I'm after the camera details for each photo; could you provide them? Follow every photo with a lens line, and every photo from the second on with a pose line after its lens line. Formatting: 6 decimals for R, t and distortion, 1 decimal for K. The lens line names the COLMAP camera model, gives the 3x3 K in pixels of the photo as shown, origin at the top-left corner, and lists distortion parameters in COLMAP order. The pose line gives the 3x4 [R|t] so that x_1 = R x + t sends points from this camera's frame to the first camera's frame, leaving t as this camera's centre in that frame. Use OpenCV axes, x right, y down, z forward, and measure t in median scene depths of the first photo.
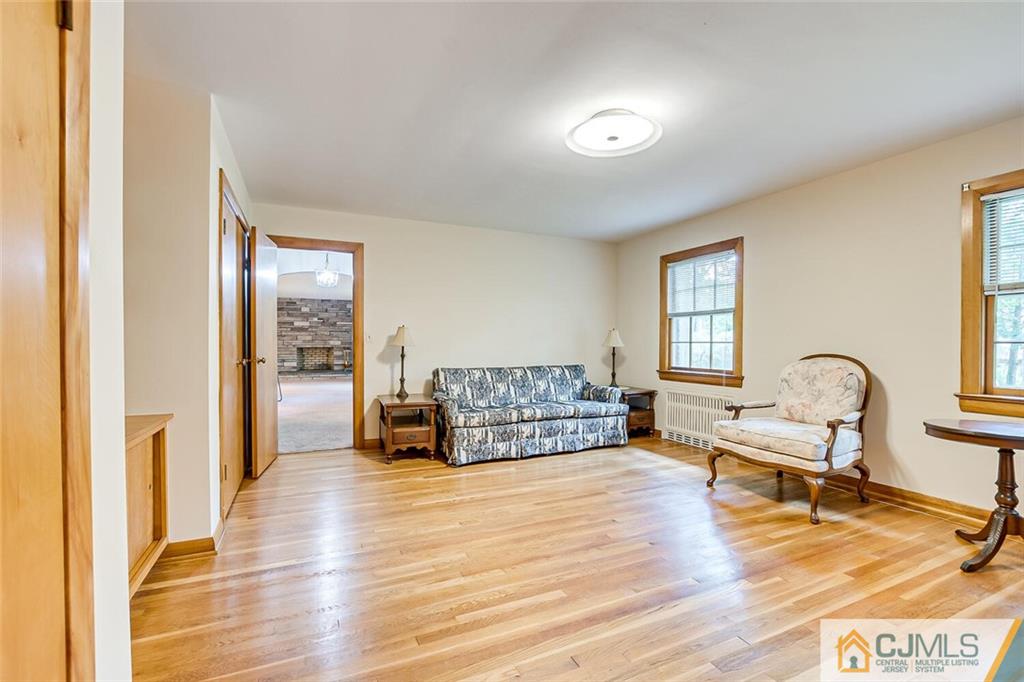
lens RADIAL K [[448.9, 0, 510.9], [0, 448.9, 346.6], [0, 0, 1]] dist [-0.018347, 0.000517]
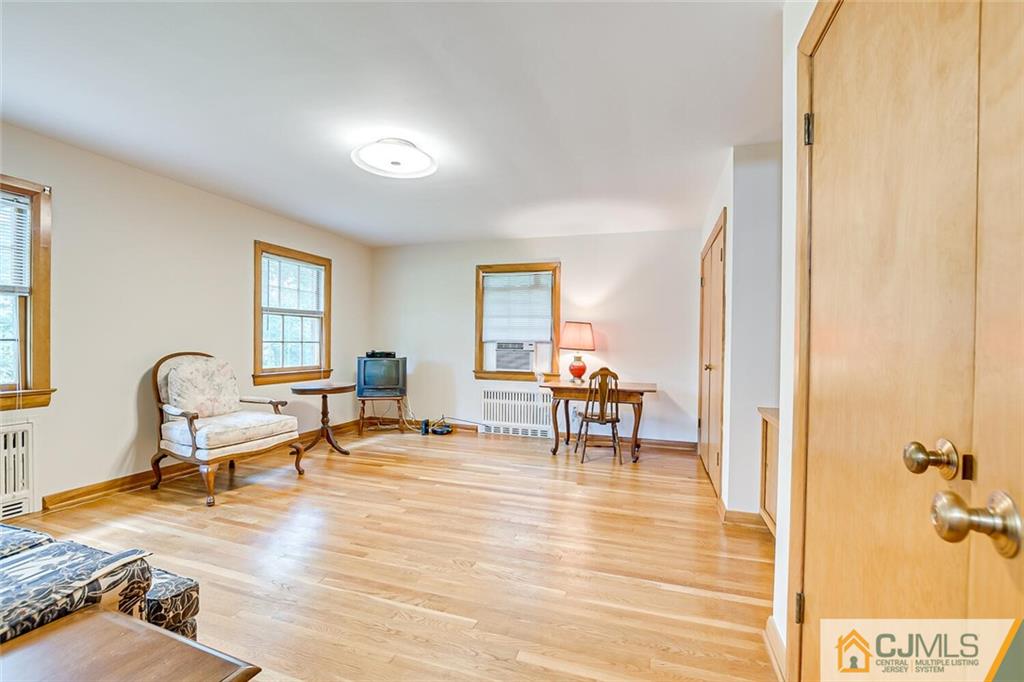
lens RADIAL K [[448.9, 0, 510.9], [0, 448.9, 346.6], [0, 0, 1]] dist [-0.018347, 0.000517]
pose [[-0.731250, -0.009687, 0.682041, -0.676544], [-0.002081, 0.999926, 0.011971, -0.013073], [-0.682107, 0.007335, -0.731216, 1.459692]]
